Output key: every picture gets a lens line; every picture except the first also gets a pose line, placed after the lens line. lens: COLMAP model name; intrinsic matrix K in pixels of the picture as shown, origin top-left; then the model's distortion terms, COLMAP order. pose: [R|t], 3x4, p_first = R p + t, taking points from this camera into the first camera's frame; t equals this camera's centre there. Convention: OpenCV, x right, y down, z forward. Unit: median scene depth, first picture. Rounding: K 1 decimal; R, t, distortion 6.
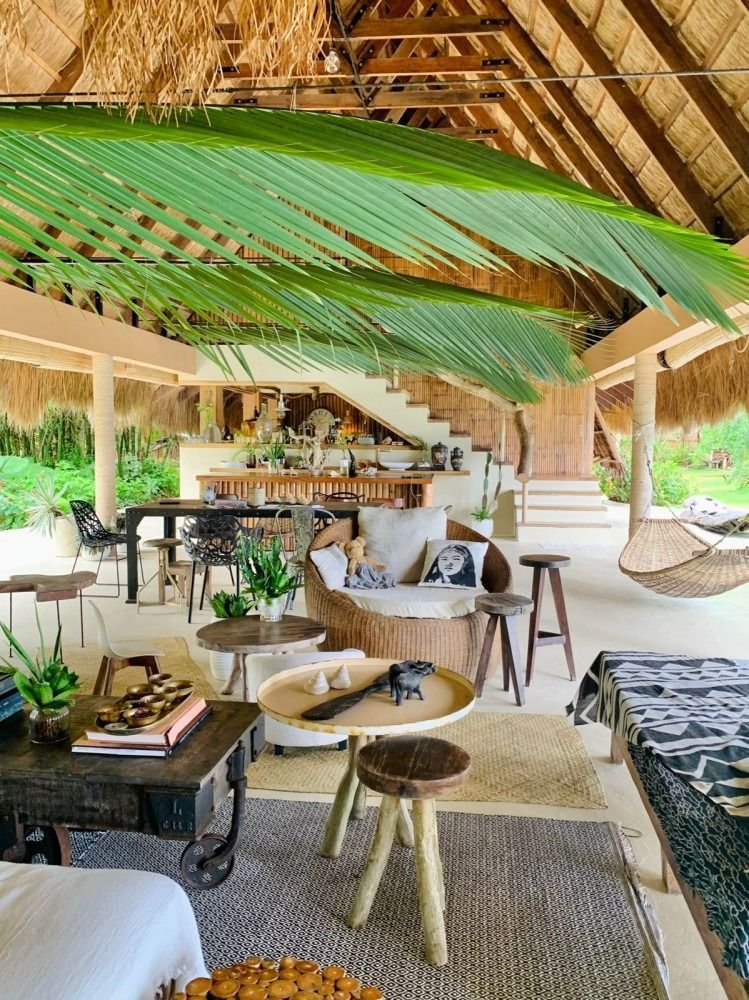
lens RADIAL K [[825.4, 0, 374.5], [0, 825.4, 500.0], [0, 0, 1]] dist [-0.001400, -0.003117]
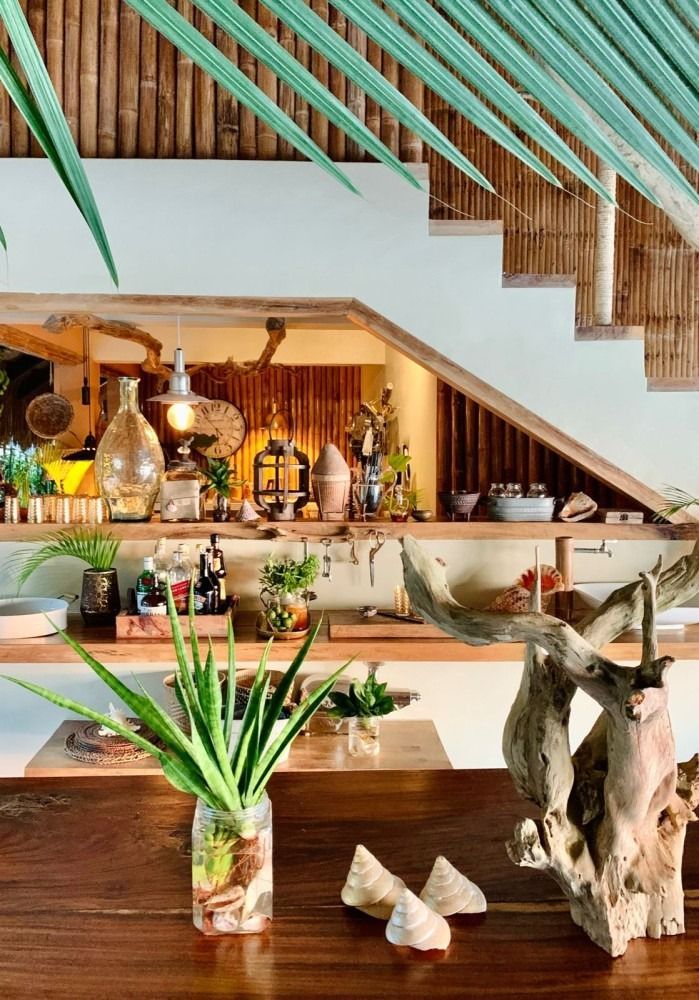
lens RADIAL K [[831.8, 0, 295.0], [0, 831.8, 500.3], [0, 0, 1]] dist [0.084319, 0.000425]
pose [[0.992602, -0.013053, 0.120706, -0.117150], [0.012070, 0.999888, 0.008873, -0.079319], [-0.120808, -0.007350, 0.992649, 0.730316]]
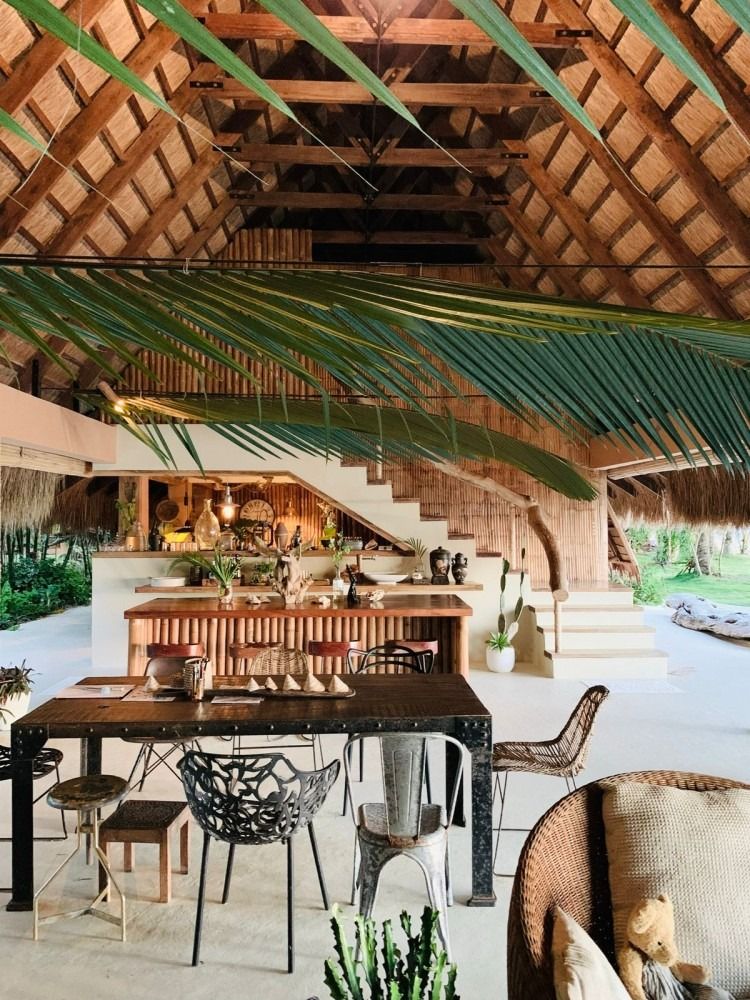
lens RADIAL K [[771.8, 0, 375.0], [0, 771.8, 500.0], [0, 0, 1]] dist [0.005411, 0.003090]
pose [[0.989863, -0.005666, 0.141909, -0.085193], [0.019327, 0.995283, -0.095072, -0.045770], [-0.140701, 0.096851, 0.985304, 0.277503]]
